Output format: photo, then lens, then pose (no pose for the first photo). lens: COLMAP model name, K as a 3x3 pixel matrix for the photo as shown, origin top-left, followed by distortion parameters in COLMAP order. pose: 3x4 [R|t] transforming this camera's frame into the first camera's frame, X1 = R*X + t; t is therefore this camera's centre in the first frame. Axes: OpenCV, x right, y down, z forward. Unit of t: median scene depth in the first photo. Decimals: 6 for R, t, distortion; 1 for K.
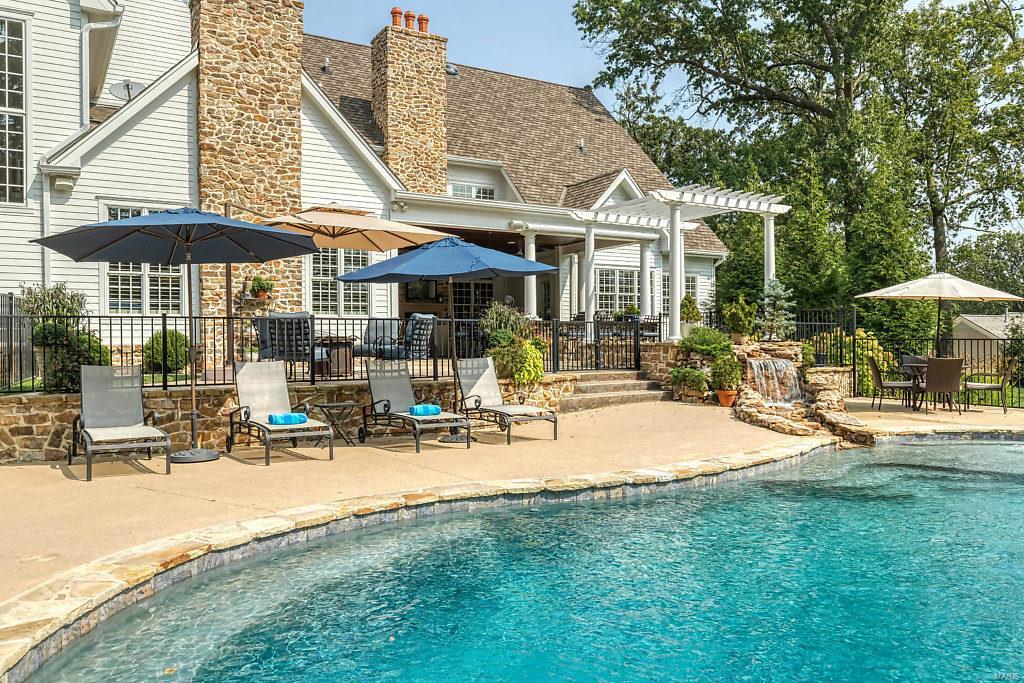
lens RADIAL K [[783.9, 0, 512.0], [0, 783.9, 341.5], [0, 0, 1]] dist [0.002735, 0.002056]
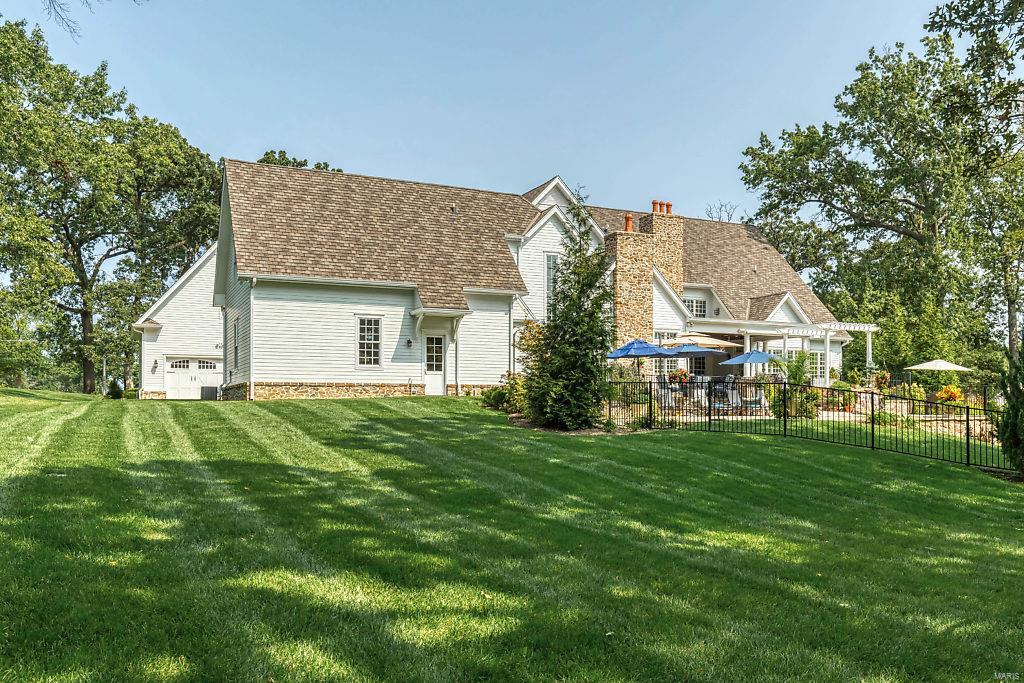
lens RADIAL K [[837.4, 0, 512.6], [0, 837.4, 400.7], [0, 0, 1]] dist [-0.002248, 0.002004]
pose [[0.993544, 0.009742, -0.113028, -0.412286], [-0.010192, 0.999942, -0.003398, 0.054900], [0.112988, 0.004528, 0.993586, -1.488838]]
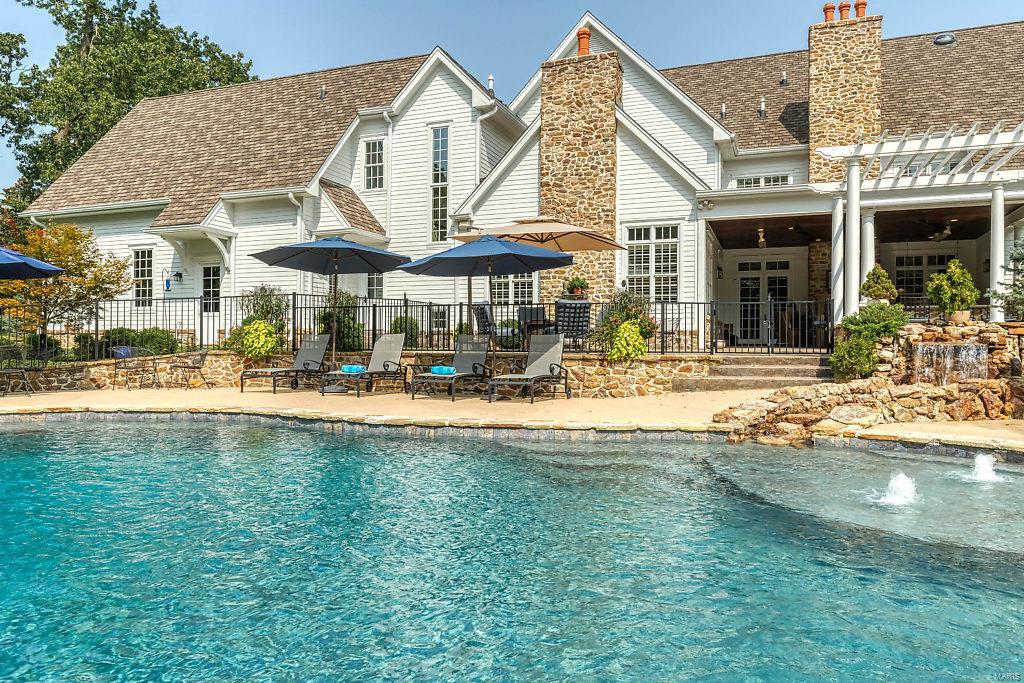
lens RADIAL K [[687.6, 0, 512.0], [0, 687.6, 341.5], [0, 0, 1]] dist [-0.002070, -0.003216]
pose [[0.612840, 0.009536, -0.790150, 0.510552], [-0.010554, 0.999937, 0.003882, 0.019586], [0.790137, 0.005960, 0.612902, 0.226367]]
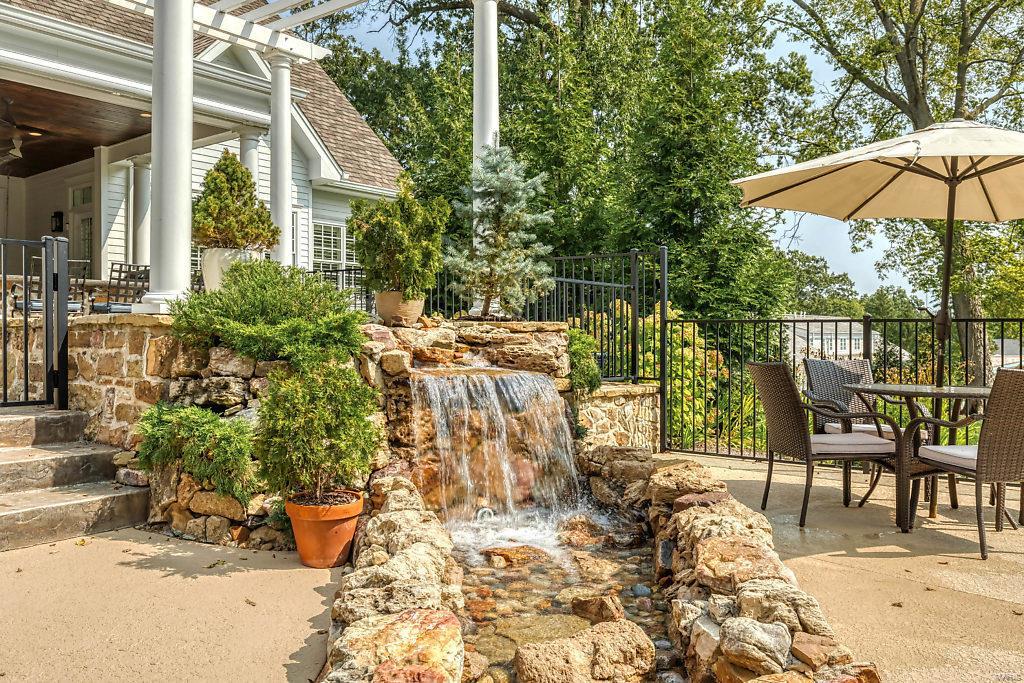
lens RADIAL K [[843.3, 0, 512.0], [0, 843.3, 341.5], [0, 0, 1]] dist [-0.000192, 0.003055]
pose [[0.937561, 0.007697, 0.347734, 0.195284], [-0.008580, 0.999963, 0.000999, 0.008910], [-0.347714, -0.003920, 0.937593, 0.599720]]
